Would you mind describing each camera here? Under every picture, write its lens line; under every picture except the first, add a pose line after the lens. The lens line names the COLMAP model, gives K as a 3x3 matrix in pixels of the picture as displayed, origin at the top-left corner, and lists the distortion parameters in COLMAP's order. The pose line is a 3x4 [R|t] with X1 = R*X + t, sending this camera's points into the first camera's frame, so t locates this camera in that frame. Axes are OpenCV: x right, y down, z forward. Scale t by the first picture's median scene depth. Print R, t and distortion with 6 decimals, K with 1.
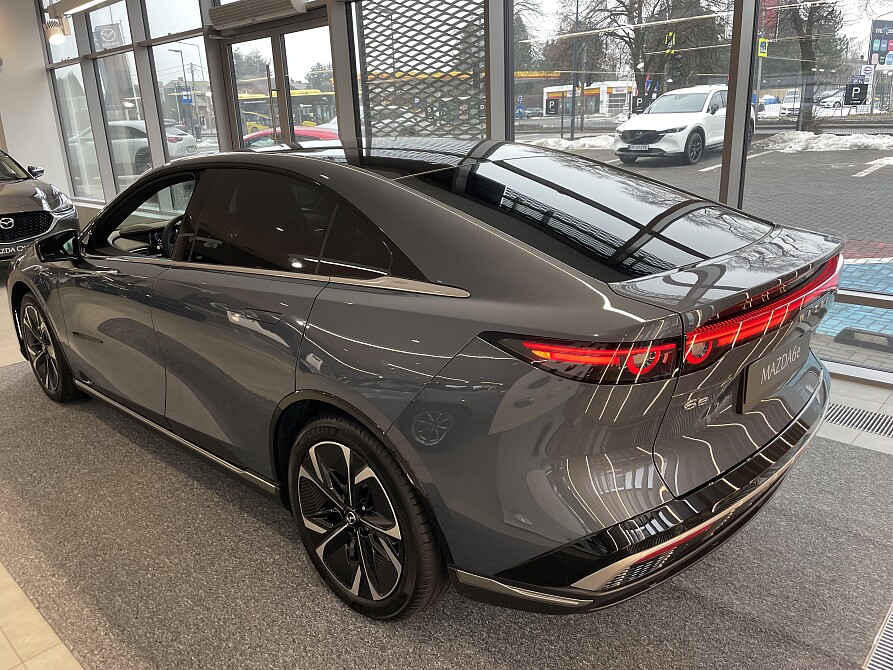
lens RADIAL K [[682.1, 0, 437.5], [0, 682.1, 330.2], [0, 0, 1]] dist [0.069473, -0.099185]
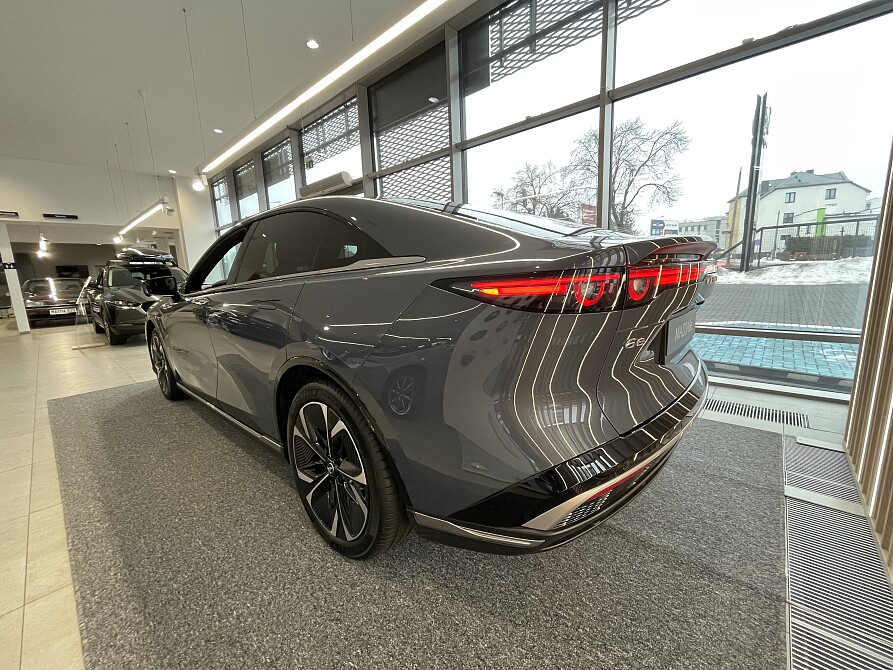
lens RADIAL K [[364.7, 0, 437.8], [0, 364.7, 336.6], [0, 0, 1]] dist [-0.002446, 0.000024]
pose [[0.999908, -0.008513, 0.010555, 0.056616], [0.009717, 0.992750, -0.119807, 0.130871], [-0.009458, 0.119899, 0.992741, 0.360127]]
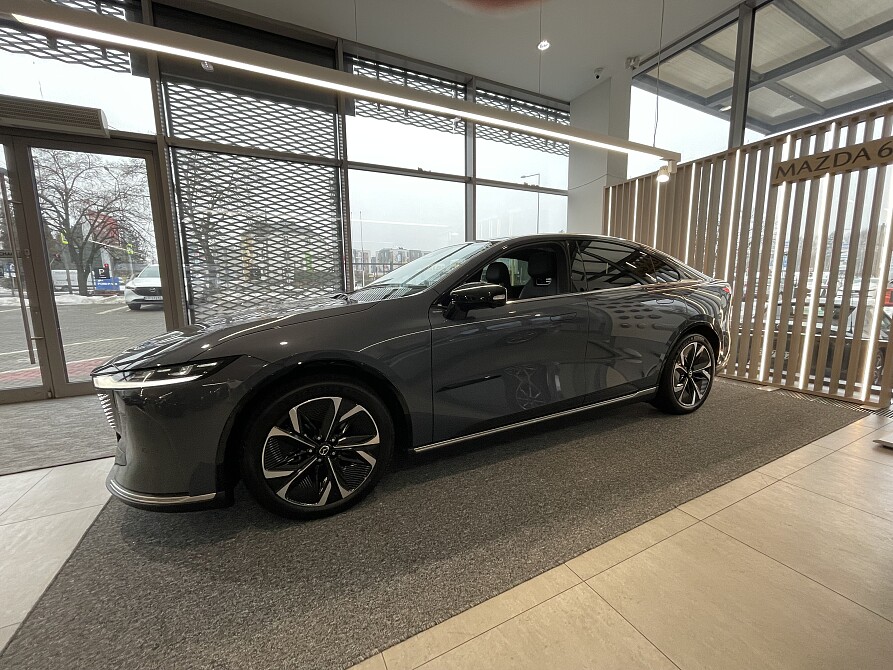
lens RADIAL K [[357.2, 0, 449.0], [0, 357.2, 336.9], [0, 0, 1]] dist [-0.001929, -0.000339]
pose [[0.342730, -0.107744, 0.933235, -1.716426], [0.269336, 0.962968, 0.012264, -0.123733], [-0.899997, 0.247150, 0.359057, 1.339754]]
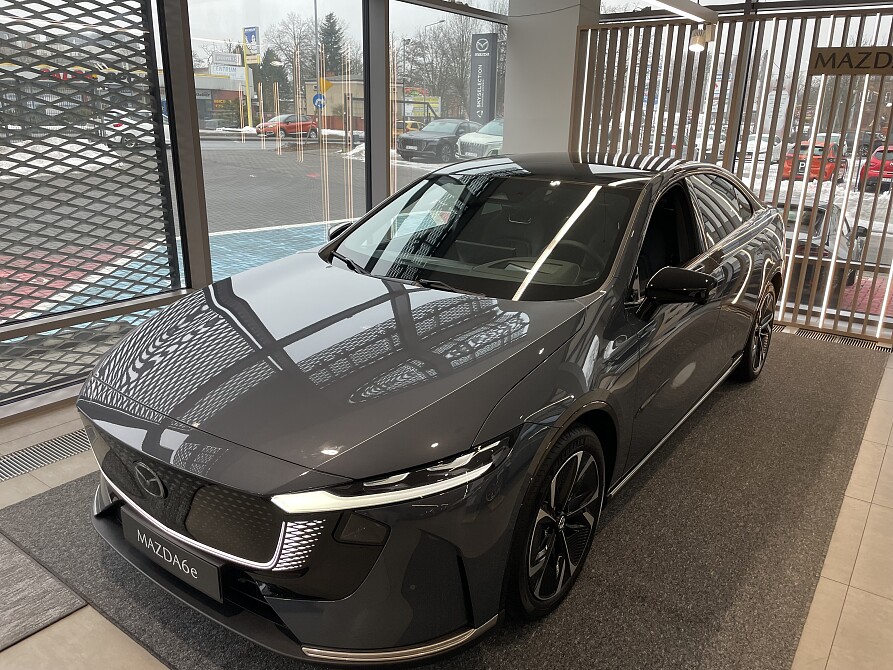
lens RADIAL K [[692.7, 0, 444.9], [0, 692.7, 324.6], [0, 0, 1]] dist [-0.009812, -0.012137]
pose [[-0.121234, -0.255507, 0.959176, -2.061067], [0.266387, 0.922482, 0.279402, -0.595958], [-0.956211, 0.289385, -0.043772, 2.056276]]
